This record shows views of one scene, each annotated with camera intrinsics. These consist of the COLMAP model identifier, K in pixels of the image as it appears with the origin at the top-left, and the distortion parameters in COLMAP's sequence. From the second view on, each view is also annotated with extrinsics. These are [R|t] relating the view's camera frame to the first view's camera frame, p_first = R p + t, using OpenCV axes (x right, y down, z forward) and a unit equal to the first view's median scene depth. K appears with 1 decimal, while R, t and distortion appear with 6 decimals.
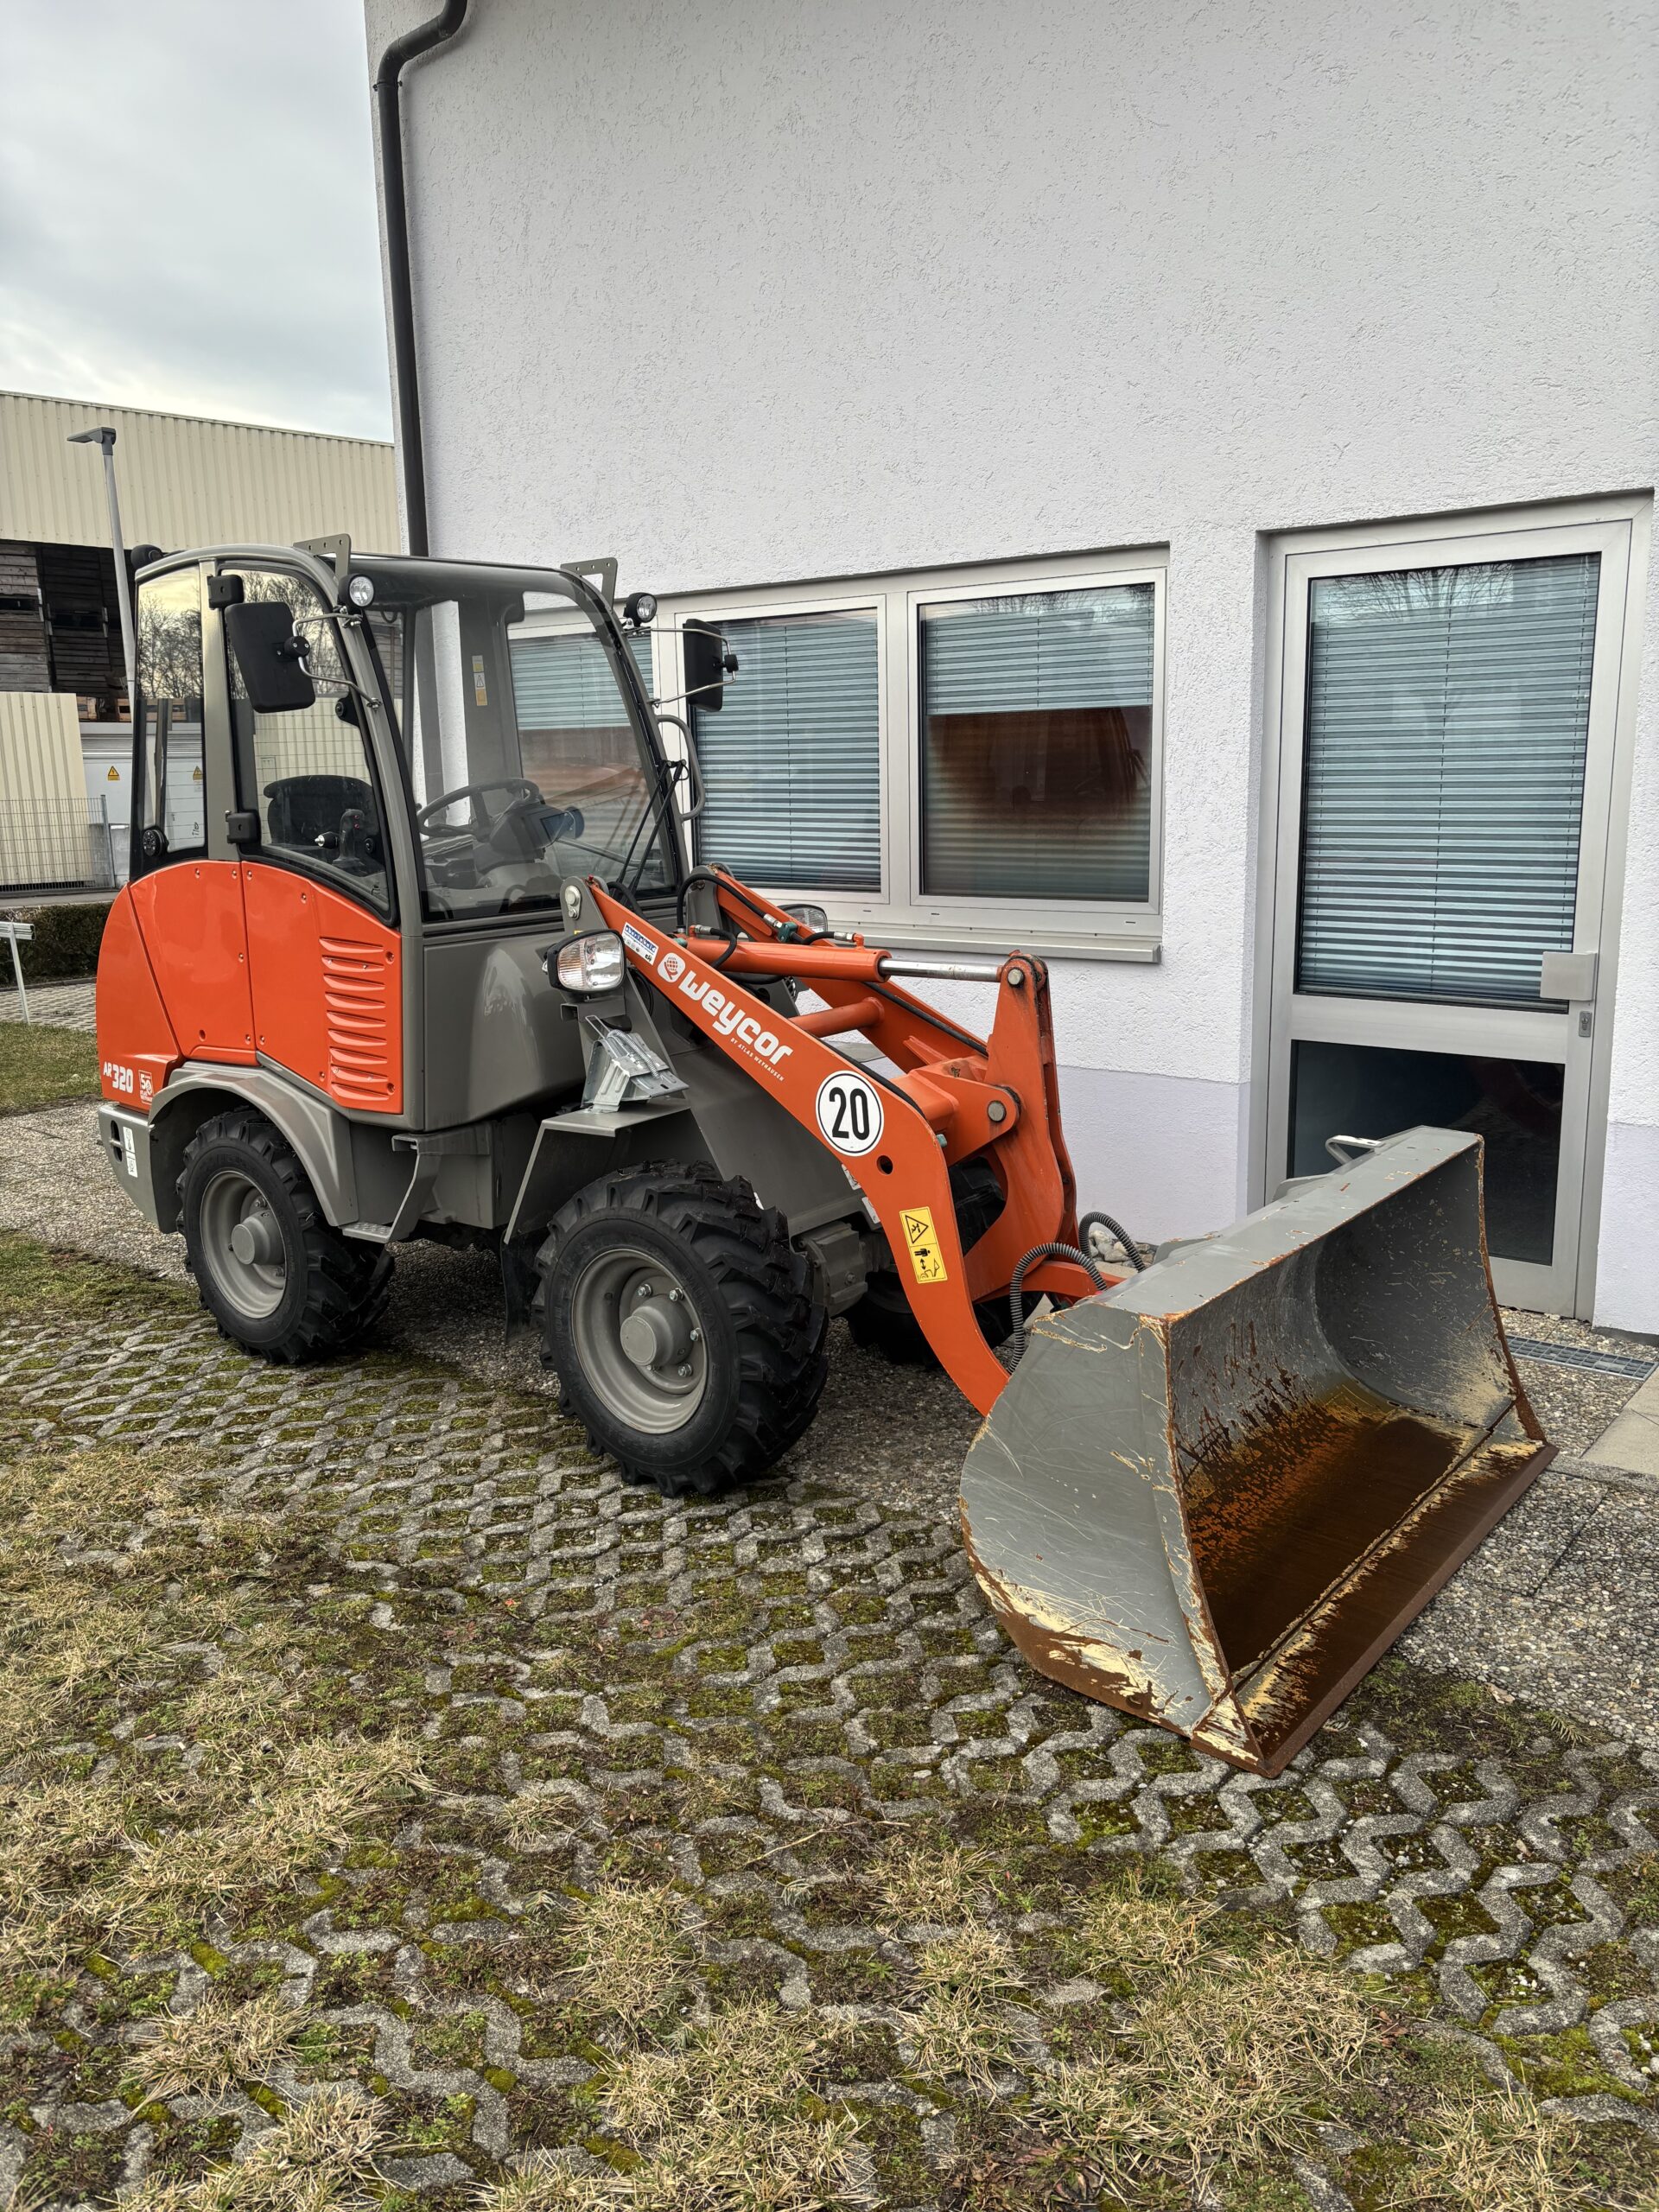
lens RADIAL K [[1667.1, 0, 834.2], [0, 1667.1, 1098.0], [0, 0, 1]] dist [0.038623, -0.041233]
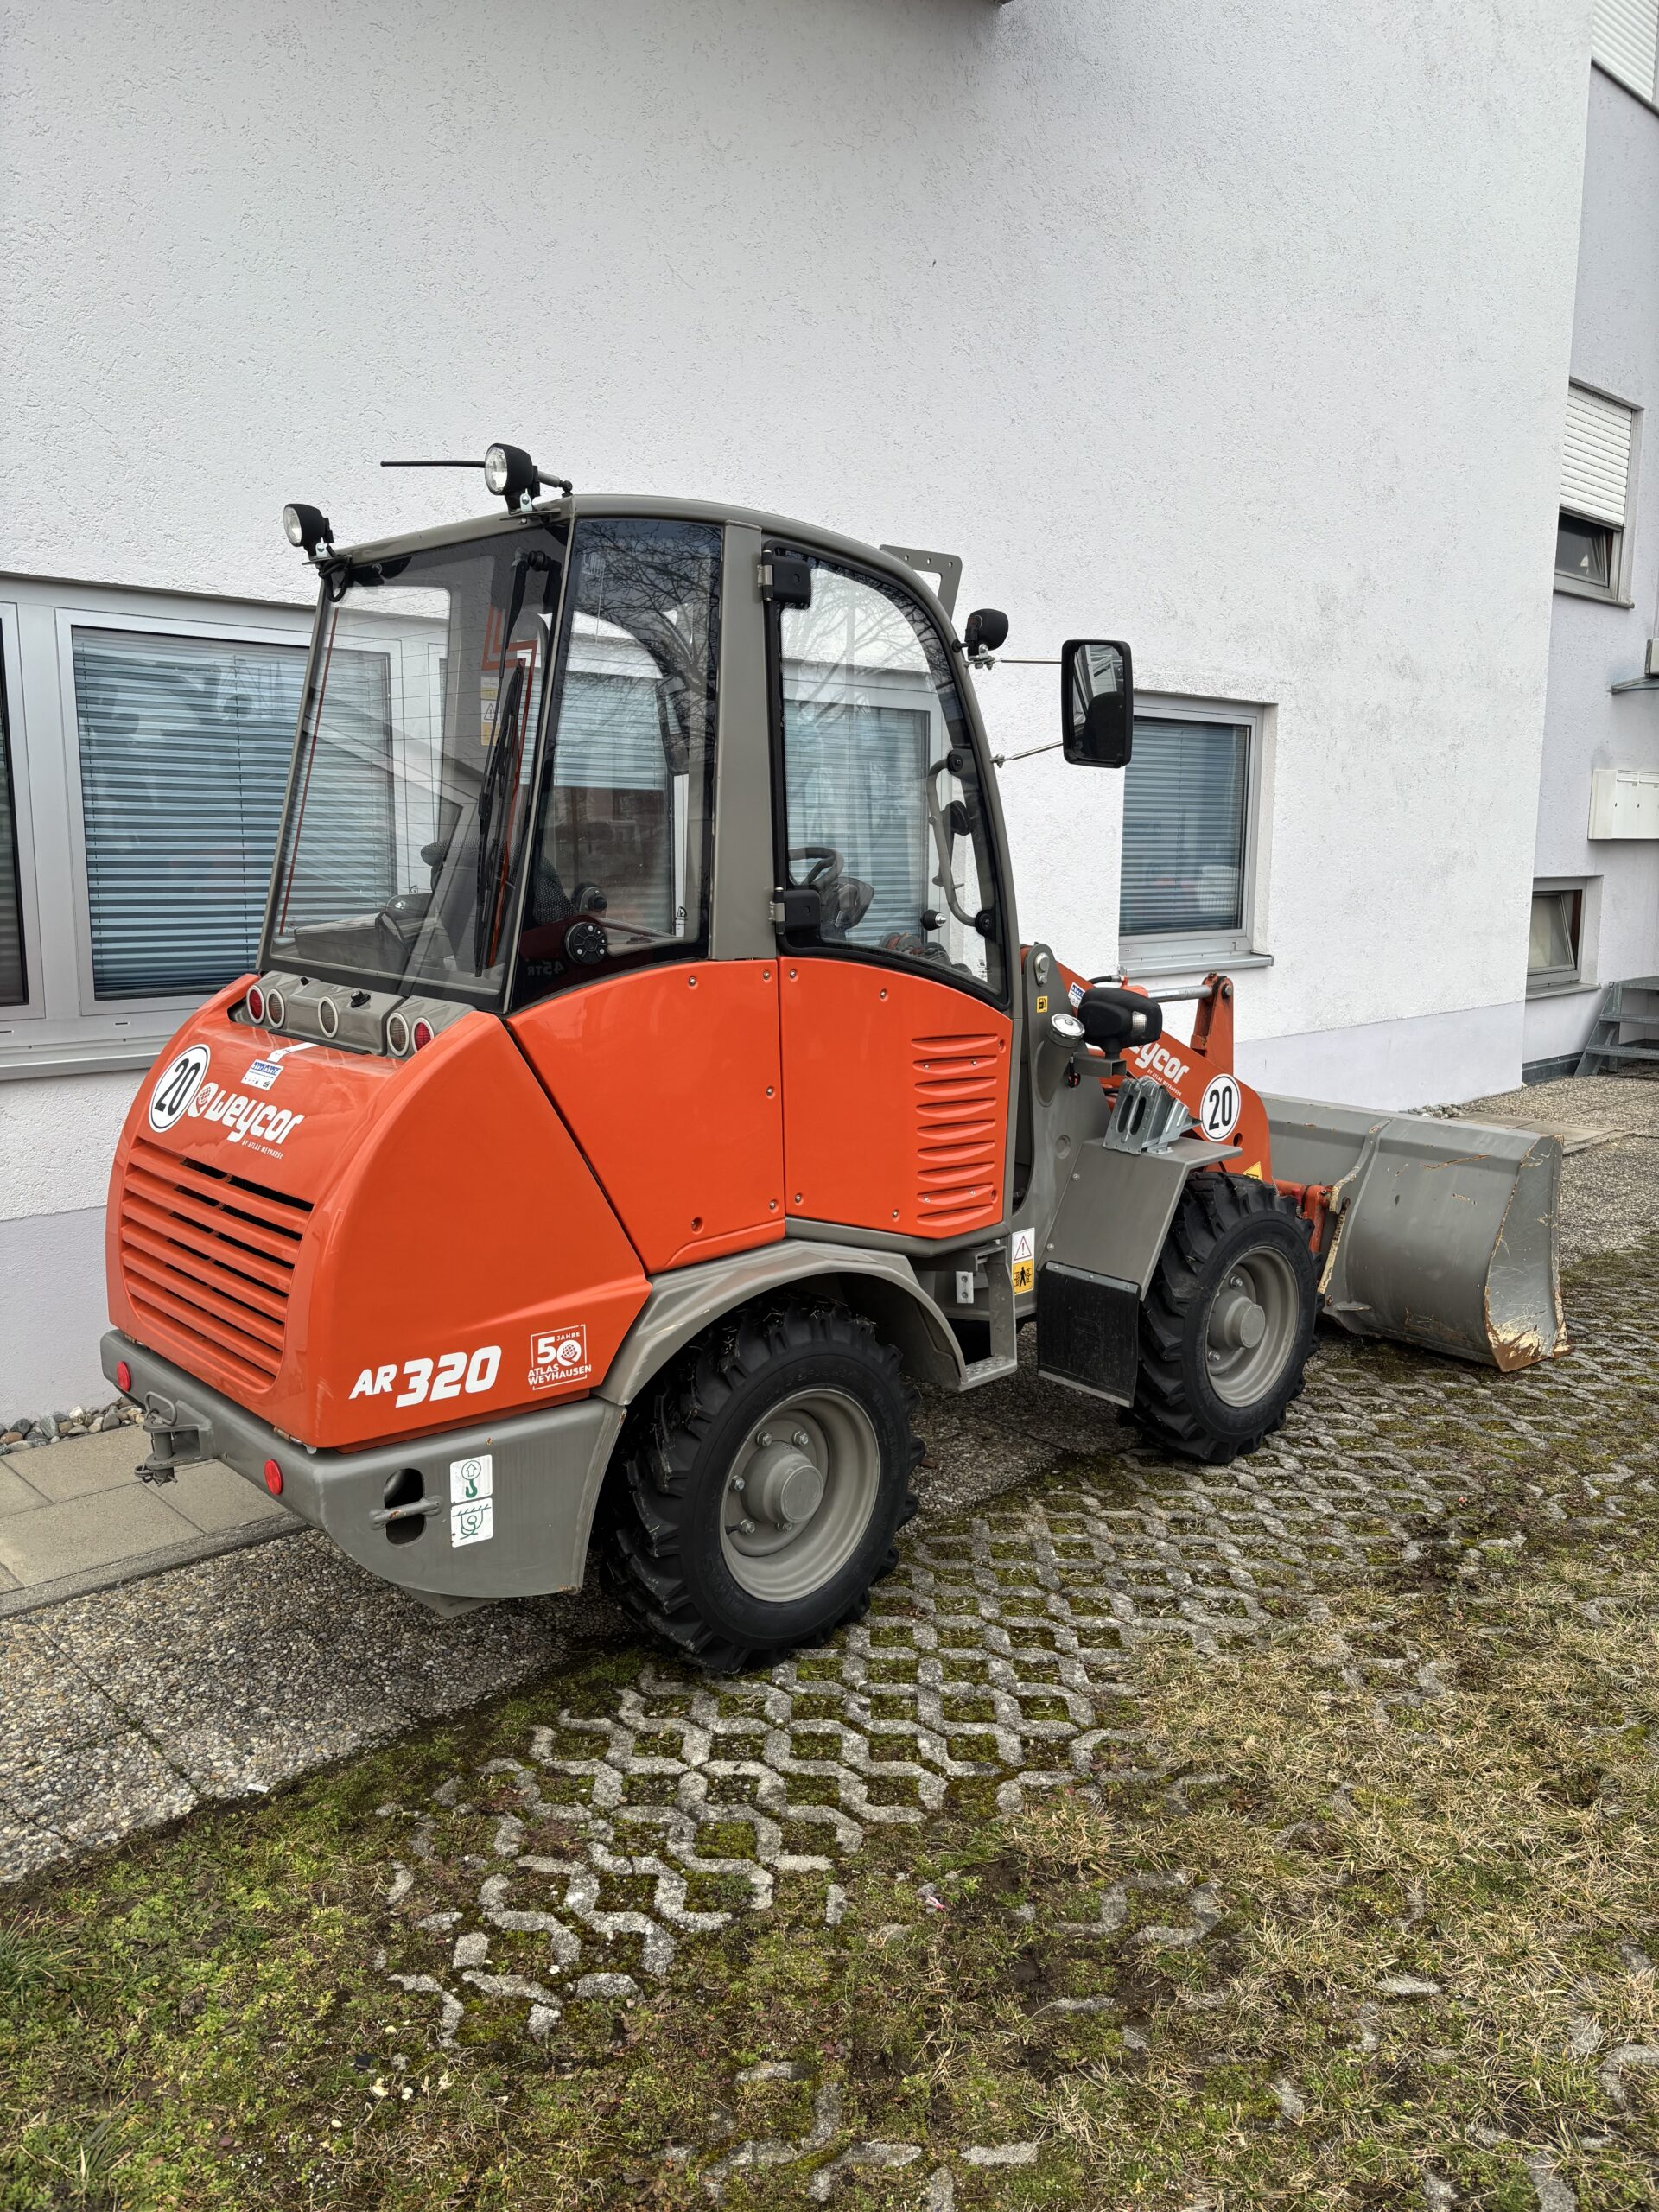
lens RADIAL K [[1667.1, 0, 833.7], [0, 1667.1, 1102.6], [0, 0, 1]] dist [0.038623, -0.041233]
pose [[0.147265, -0.134011, 0.979977, -1.101184], [0.185837, 0.976883, 0.105661, -0.158204], [-0.971482, 0.166556, 0.168764, 0.908327]]
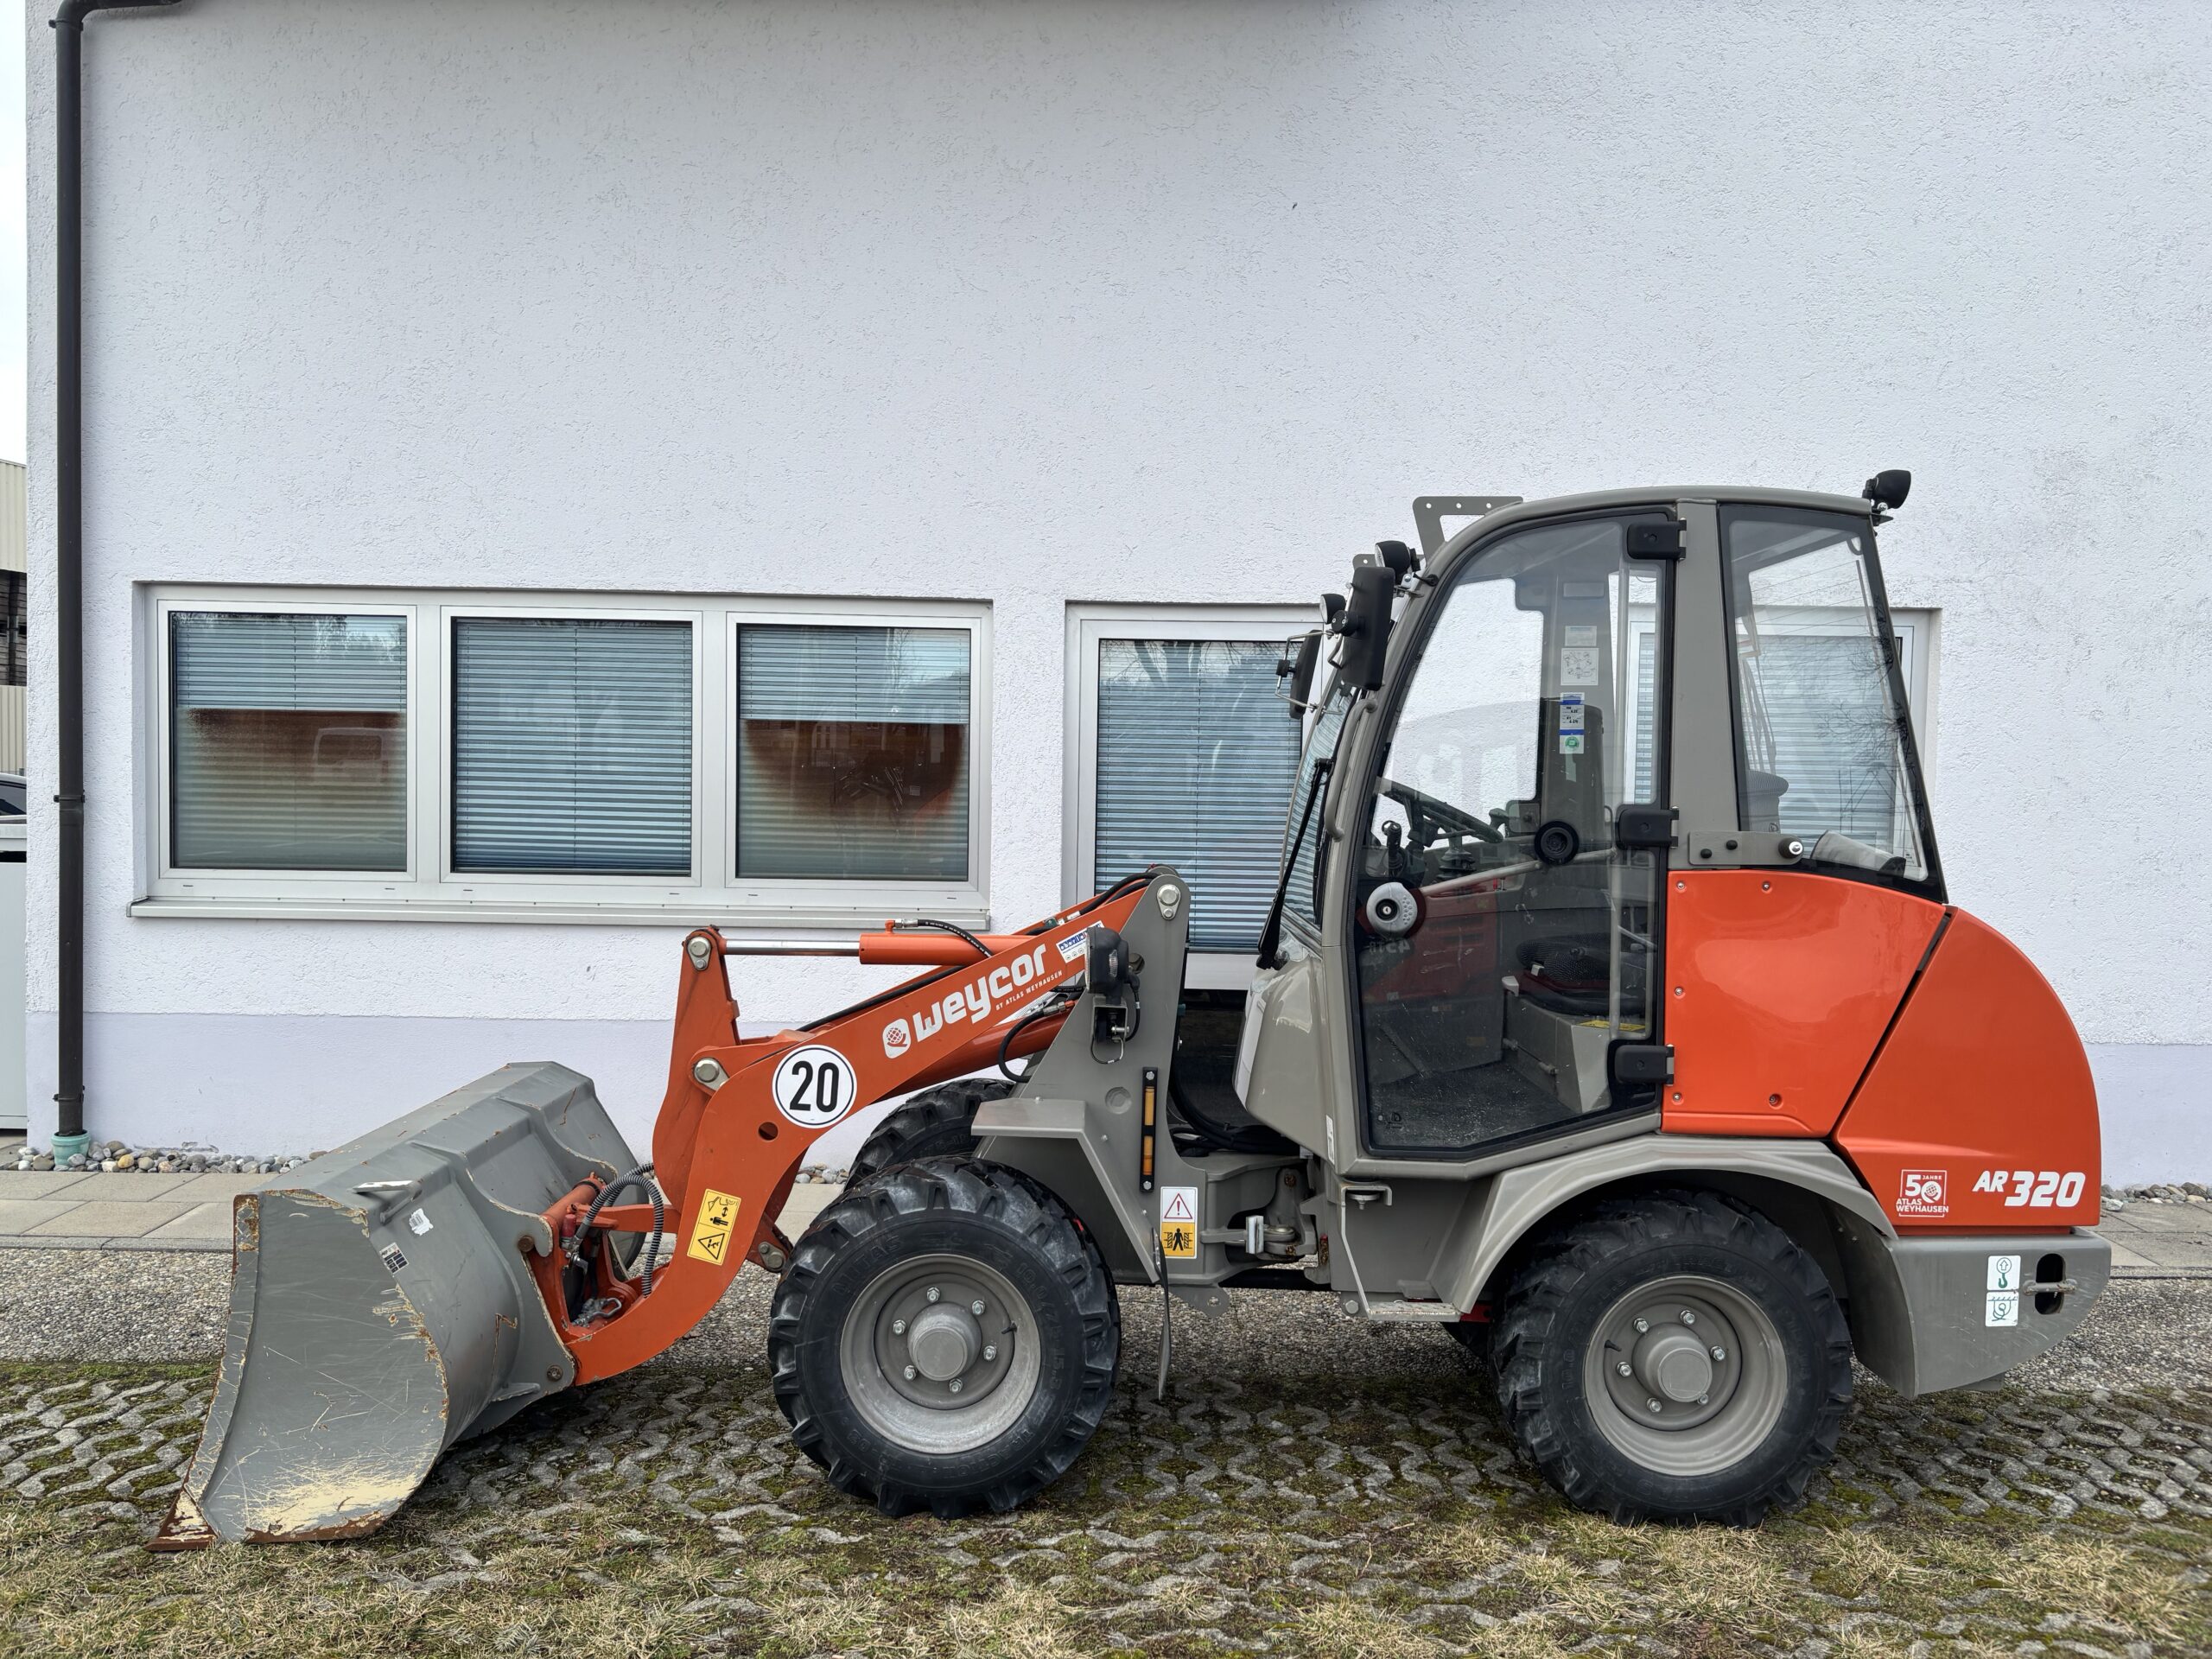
lens RADIAL K [[1667.1, 0, 1104.3], [0, 1667.1, 845.4], [0, 0, 1]] dist [0.038623, -0.041233]
pose [[0.787200, 0.004432, 0.616681, -0.595826], [0.089107, 0.988663, -0.120852, 0.014059], [-0.610226, 0.150086, 0.777881, -0.003829]]
